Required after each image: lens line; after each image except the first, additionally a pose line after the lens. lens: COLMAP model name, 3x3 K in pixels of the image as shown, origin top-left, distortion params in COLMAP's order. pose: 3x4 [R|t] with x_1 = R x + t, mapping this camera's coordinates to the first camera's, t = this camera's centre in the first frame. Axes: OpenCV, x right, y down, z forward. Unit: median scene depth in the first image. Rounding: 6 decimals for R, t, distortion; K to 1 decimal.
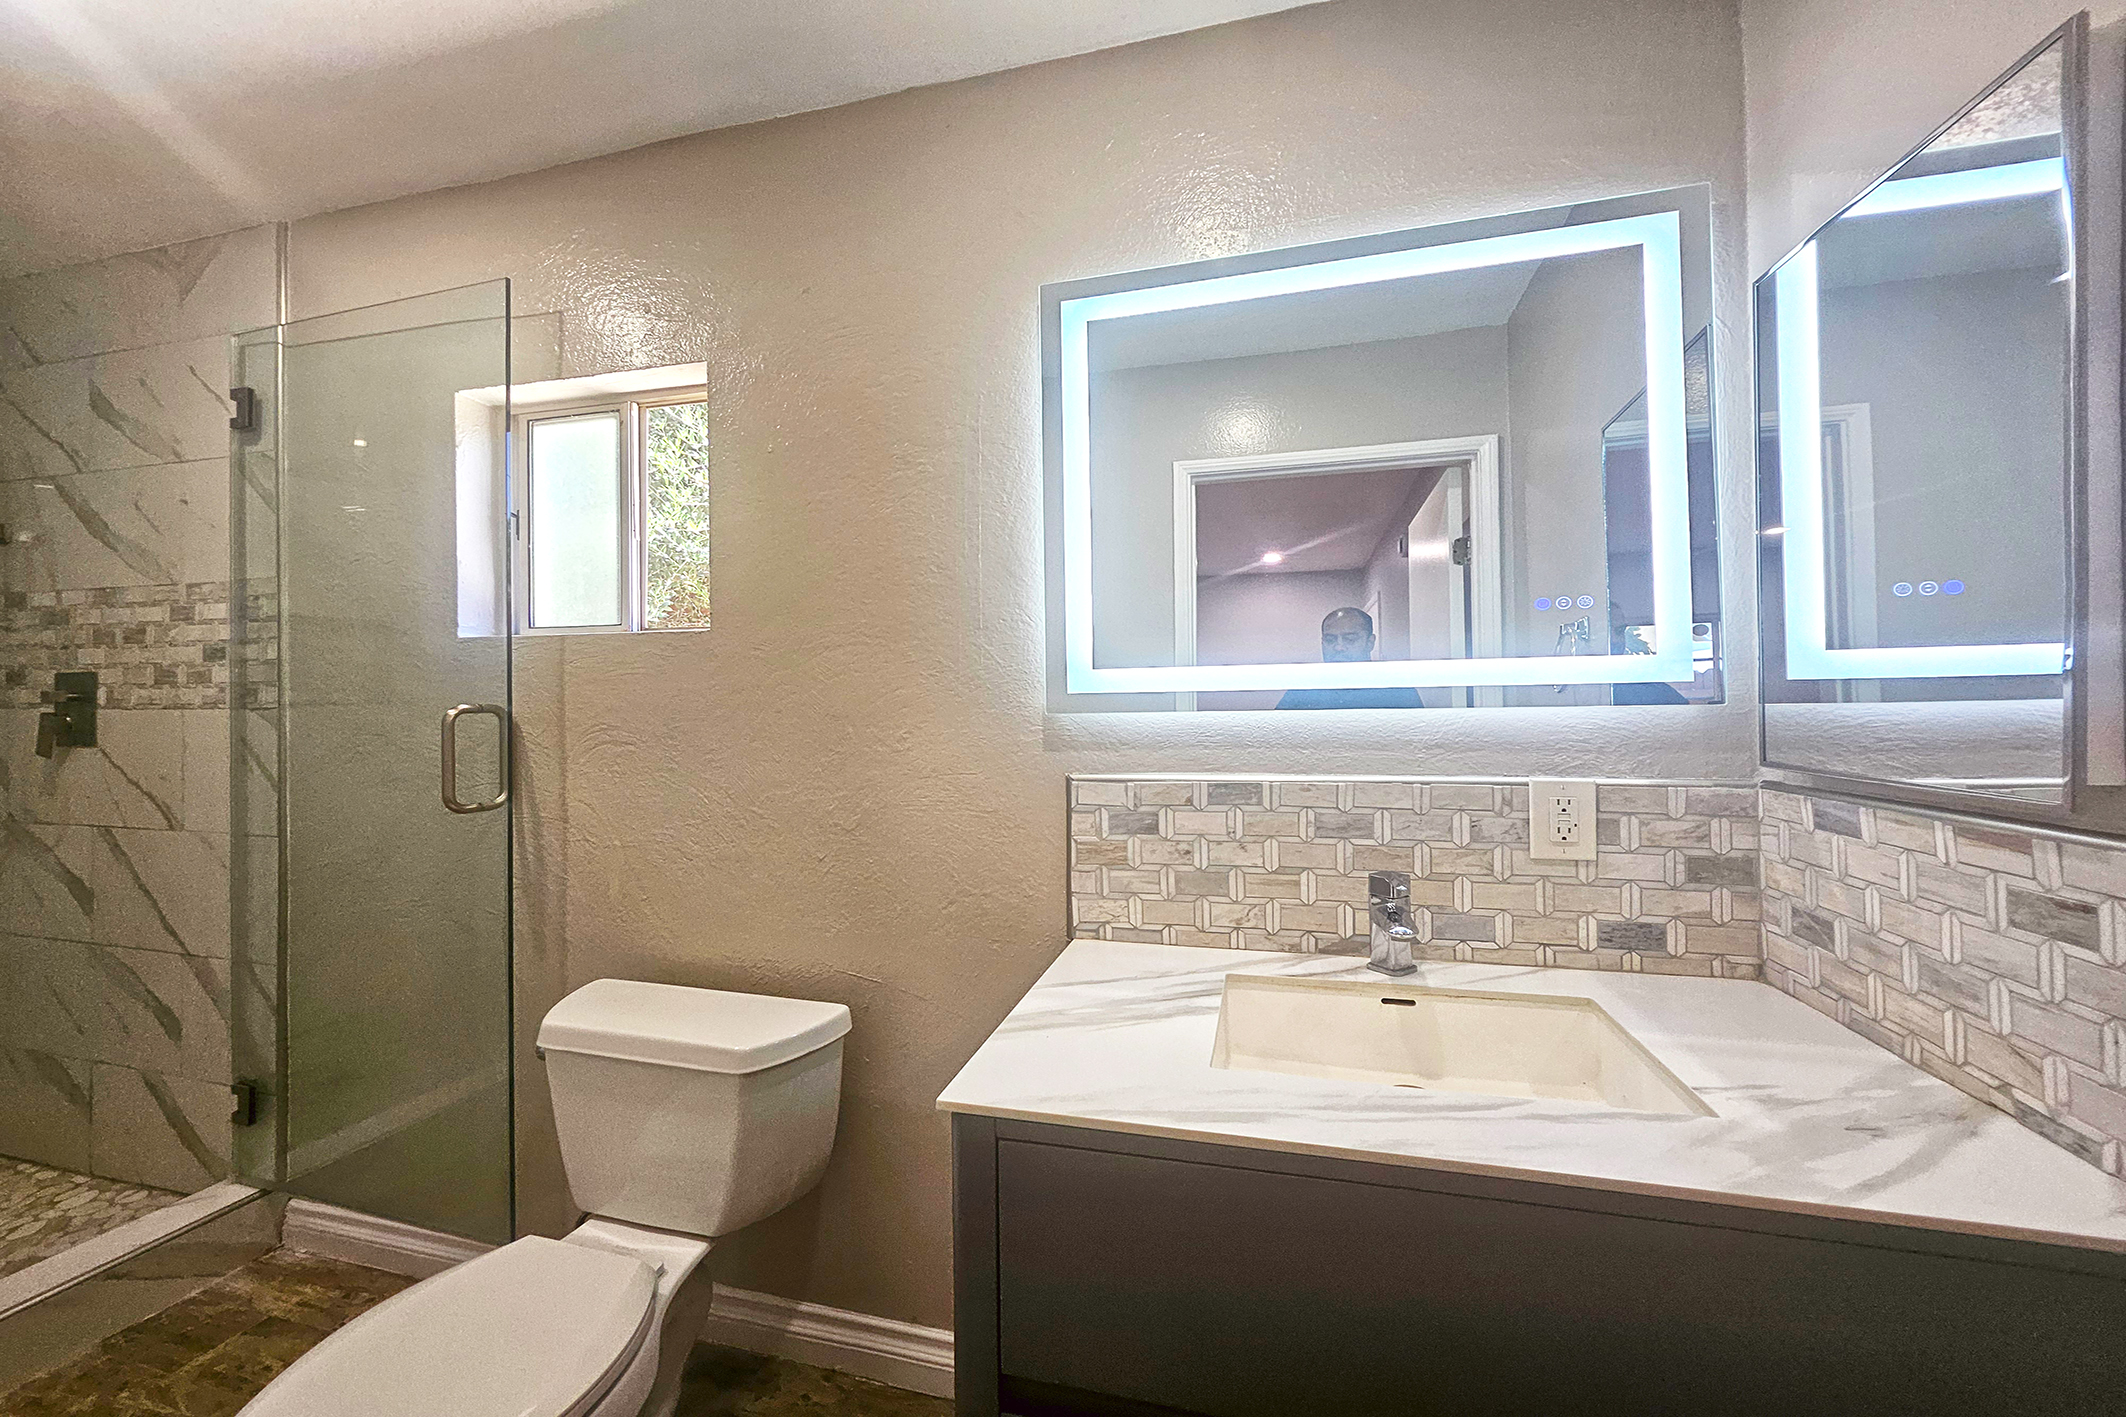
lens RADIAL K [[836.0, 0, 1055.6], [0, 836.0, 703.3], [0, 0, 1]] dist [0.006519, -0.003264]
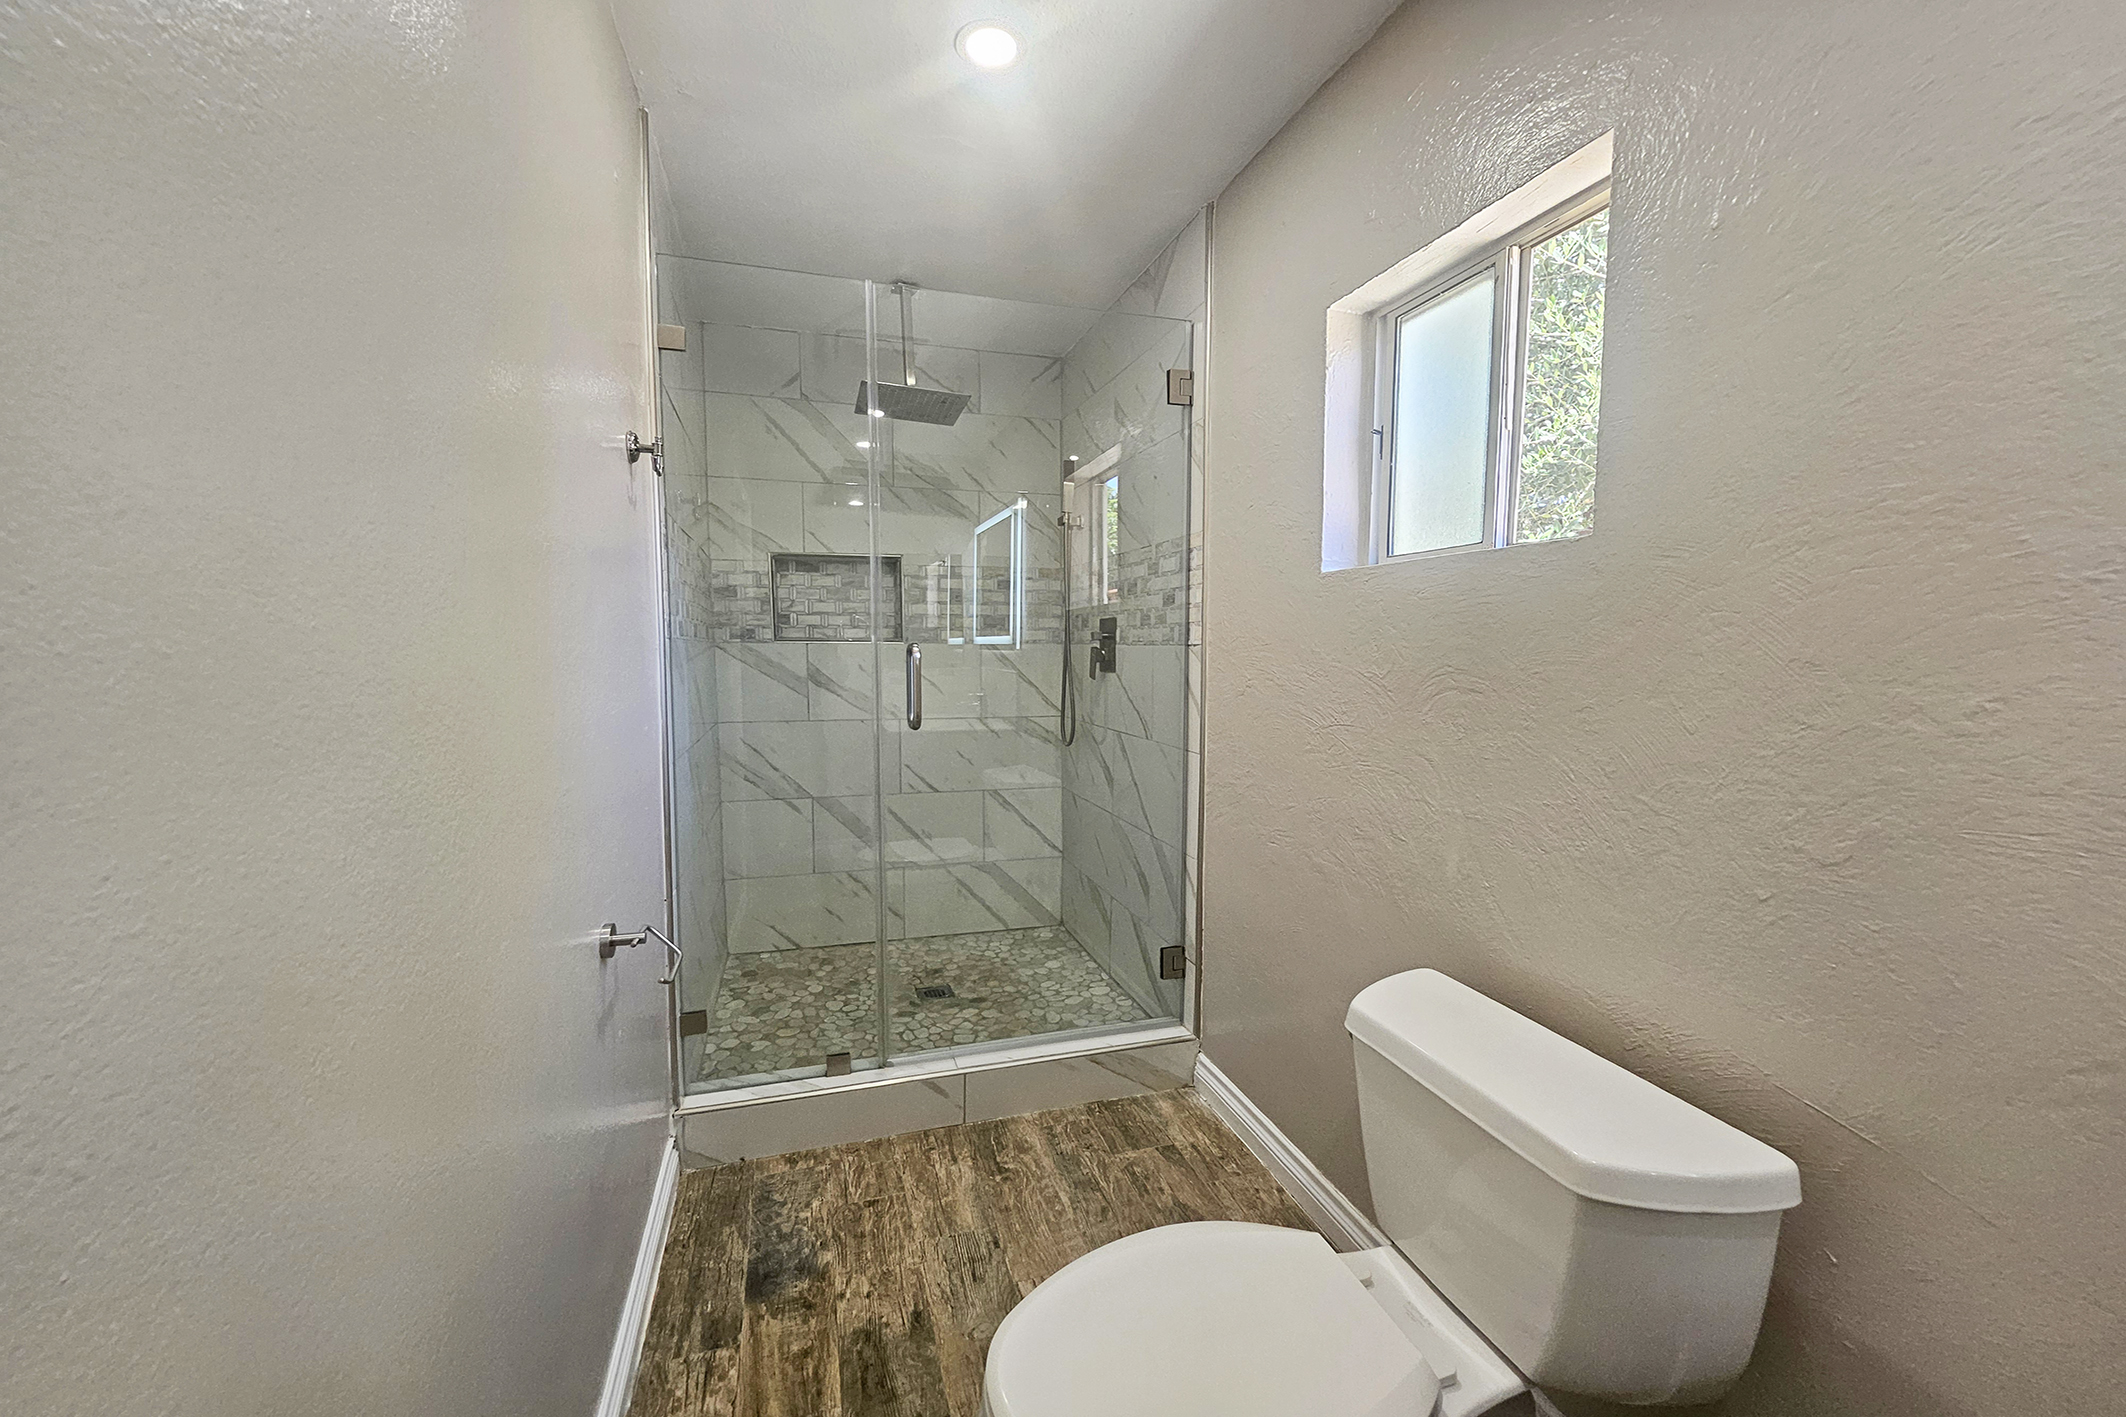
lens RADIAL K [[836.0, 0, 1057.8], [0, 836.0, 717.3], [0, 0, 1]] dist [0.006519, -0.003264]
pose [[0.528613, 0.078579, -0.845218, -0.042222], [-0.005291, 0.995992, 0.089287, 0.004166], [0.848846, -0.042727, 0.526910, 0.222688]]
